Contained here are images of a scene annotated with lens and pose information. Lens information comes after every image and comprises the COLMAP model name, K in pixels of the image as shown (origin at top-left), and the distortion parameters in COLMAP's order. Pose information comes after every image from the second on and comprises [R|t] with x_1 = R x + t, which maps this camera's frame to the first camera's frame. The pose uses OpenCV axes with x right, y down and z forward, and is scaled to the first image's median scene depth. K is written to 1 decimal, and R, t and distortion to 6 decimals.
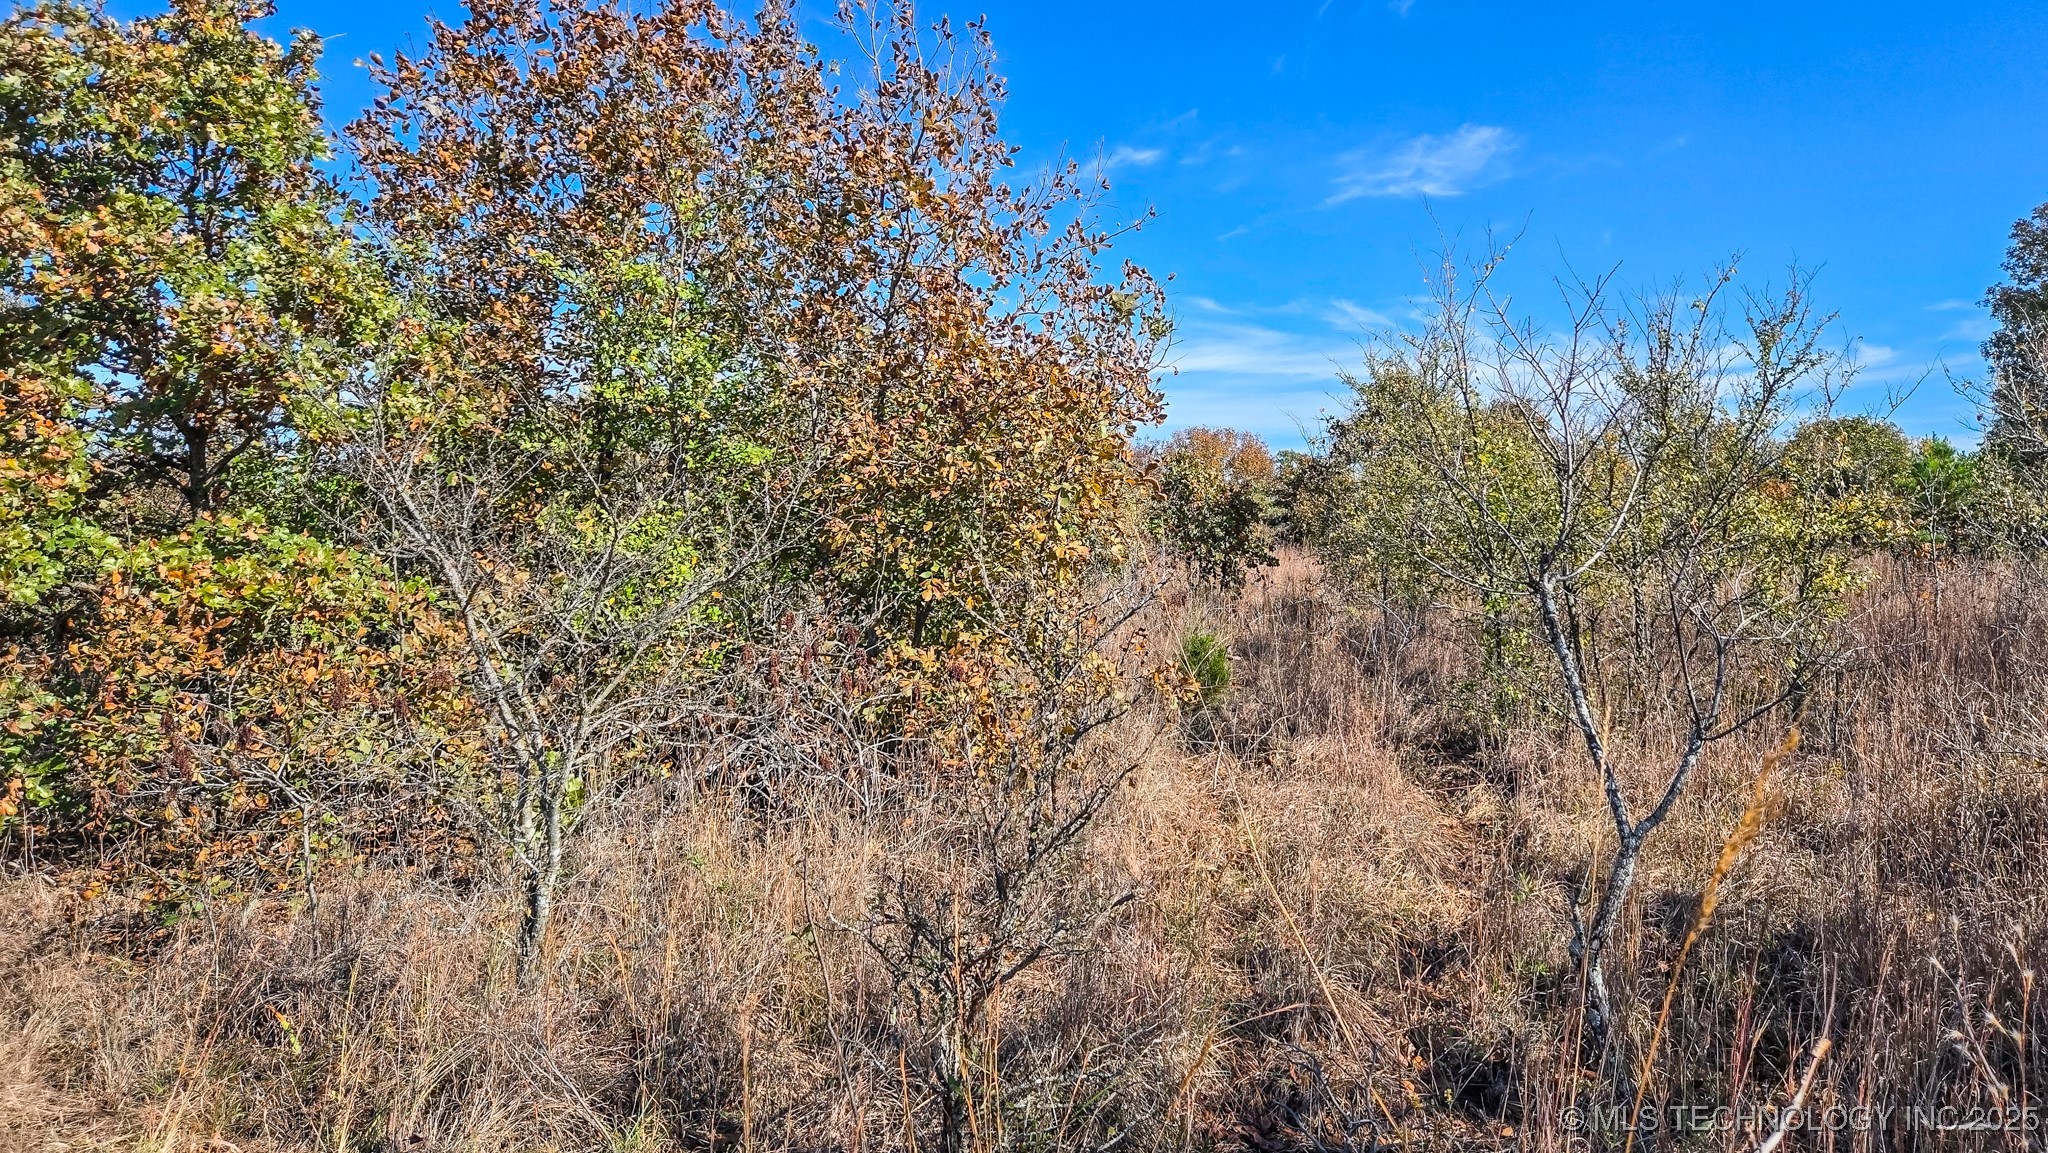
lens RADIAL K [[1356.0, 0, 1037.6], [0, 1356.0, 571.9], [0, 0, 1]] dist [0.066120, -0.048113]
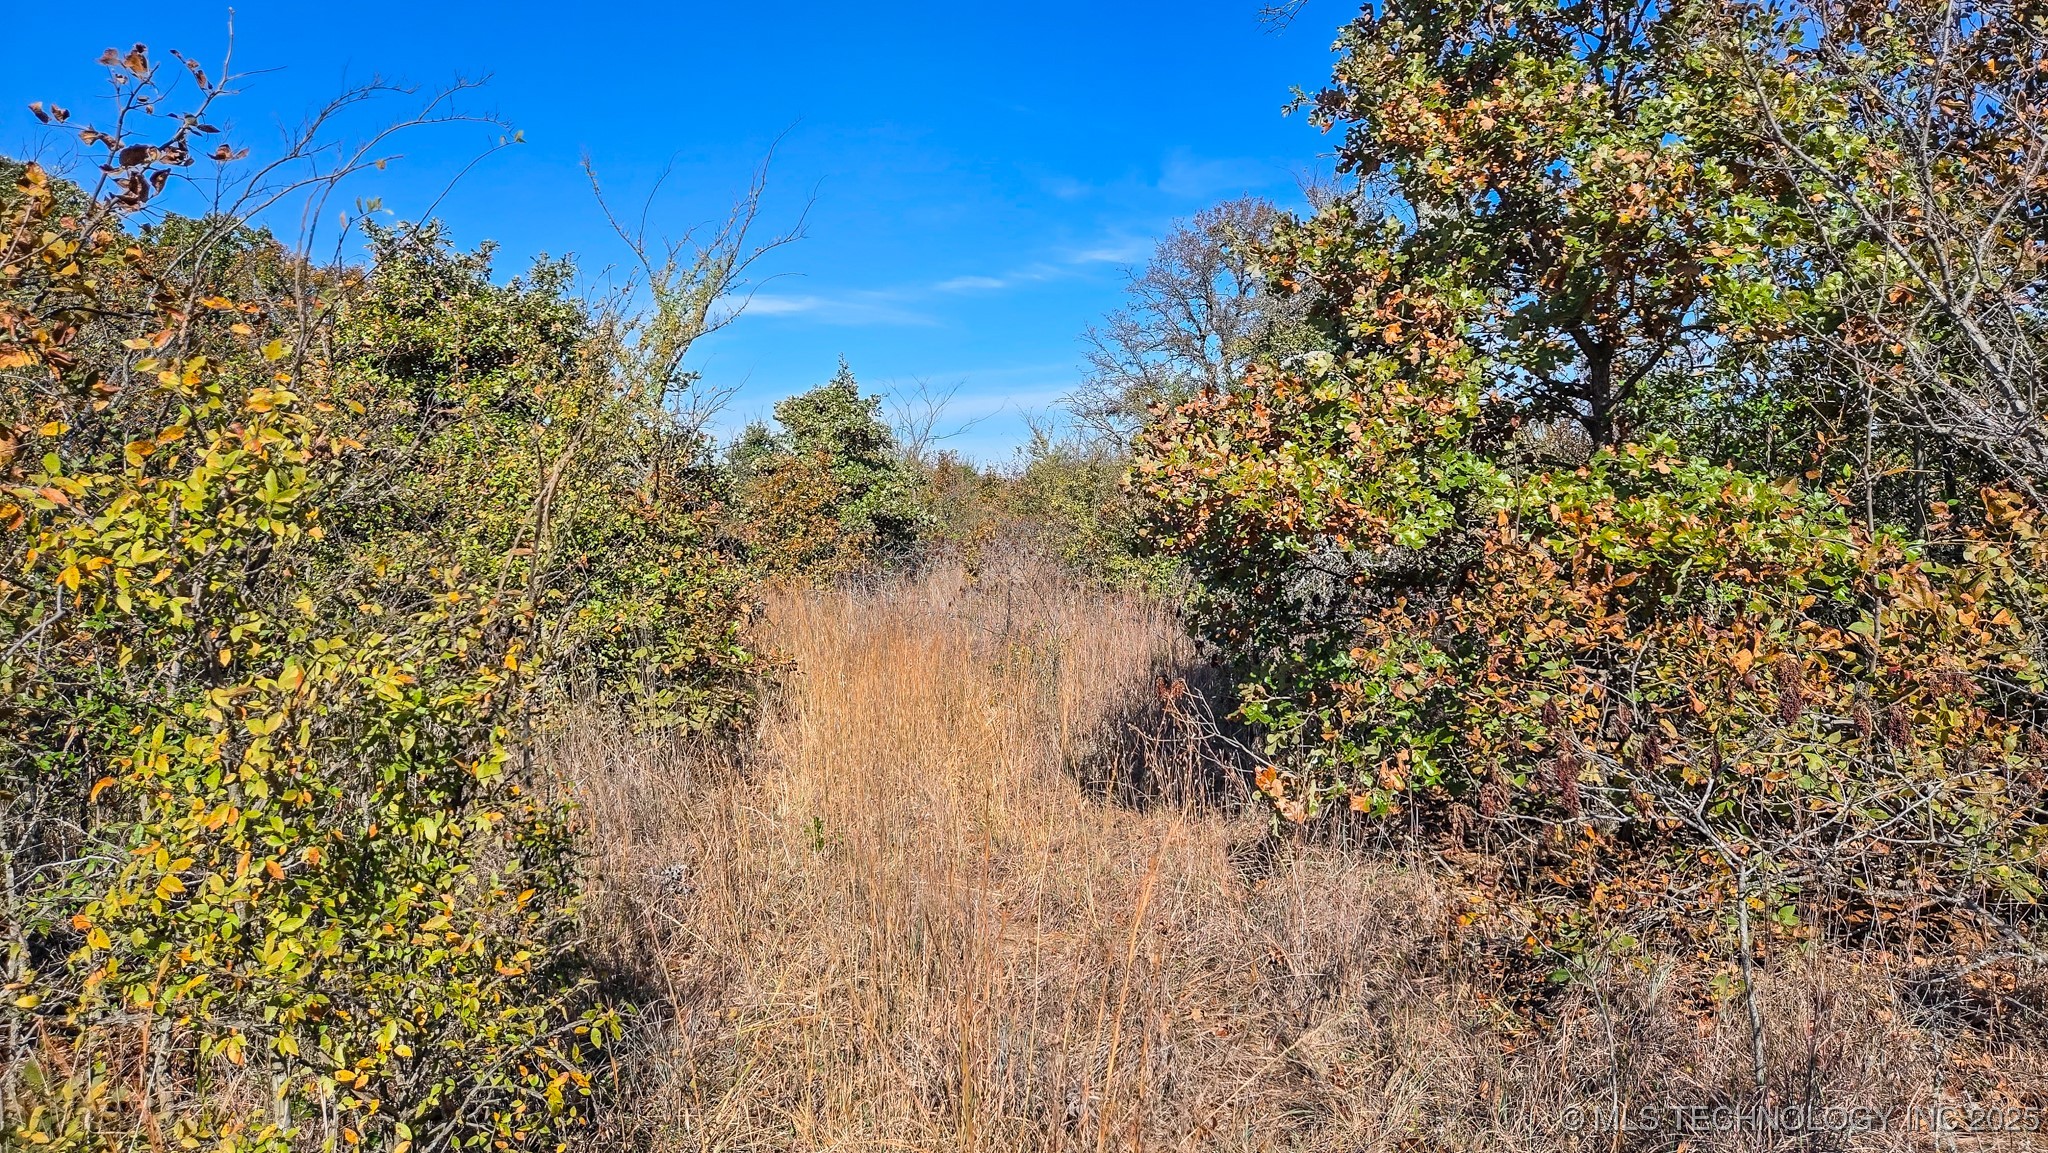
lens RADIAL K [[1363.2, 0, 1027.0], [0, 1363.2, 524.7], [0, 0, 1]] dist [0.070584, -0.082792]
pose [[0.583715, 0.002828, -0.811953, -0.162864], [-0.011863, 0.999917, -0.005046, 0.013944], [0.811872, 0.012578, 0.583701, 0.282152]]
